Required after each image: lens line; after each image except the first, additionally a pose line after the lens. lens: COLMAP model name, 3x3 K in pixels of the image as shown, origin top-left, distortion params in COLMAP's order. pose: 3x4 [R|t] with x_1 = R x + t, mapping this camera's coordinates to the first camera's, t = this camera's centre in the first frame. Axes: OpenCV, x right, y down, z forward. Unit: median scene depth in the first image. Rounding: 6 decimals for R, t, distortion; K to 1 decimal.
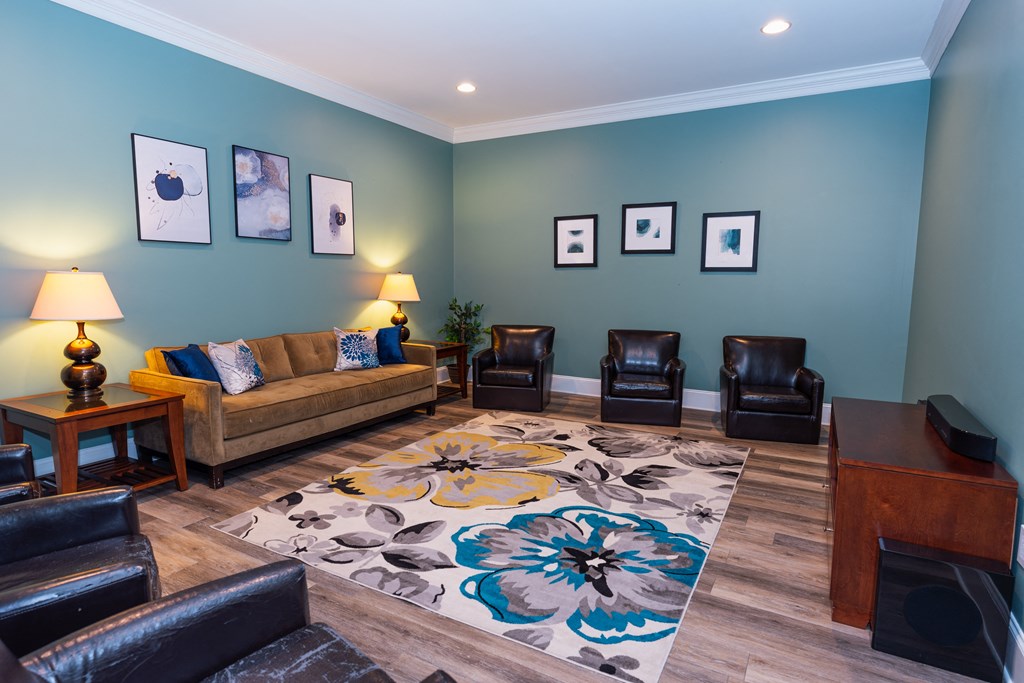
lens RADIAL K [[550.2, 0, 510.1], [0, 550.2, 342.9], [0, 0, 1]] dist [-0.002836, 0.003469]
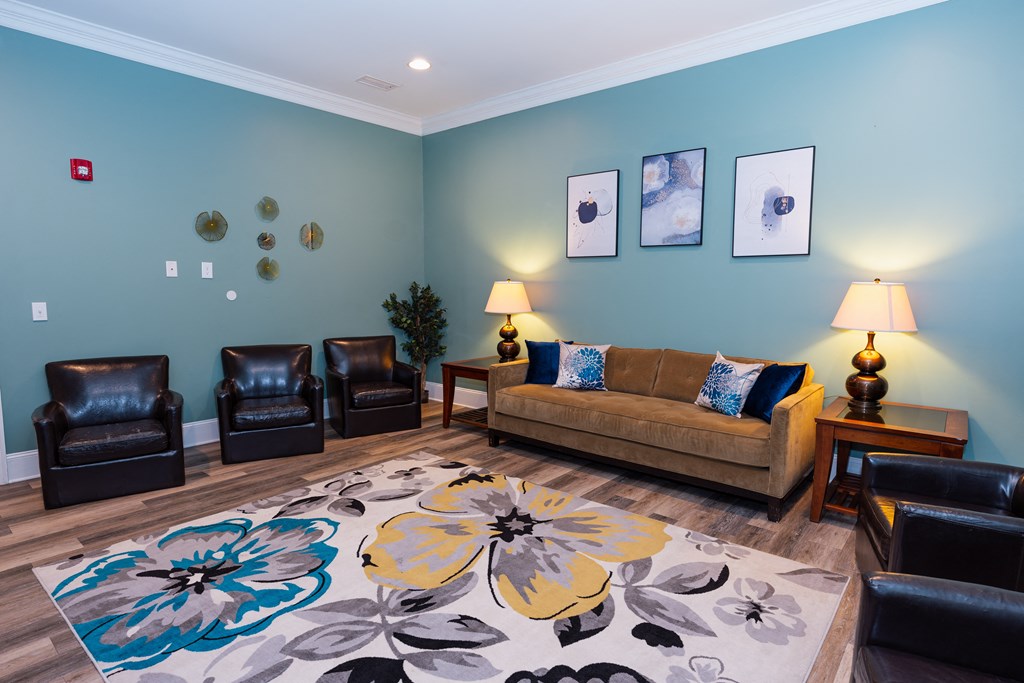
lens RADIAL K [[550.2, 0, 511.9], [0, 550.2, 337.7], [0, 0, 1]] dist [-0.002836, 0.003469]
pose [[-0.179300, 0.090561, -0.979617, 0.647388], [-0.123786, 0.985764, 0.113786, -0.130325], [0.975976, 0.141664, -0.165537, 1.107620]]
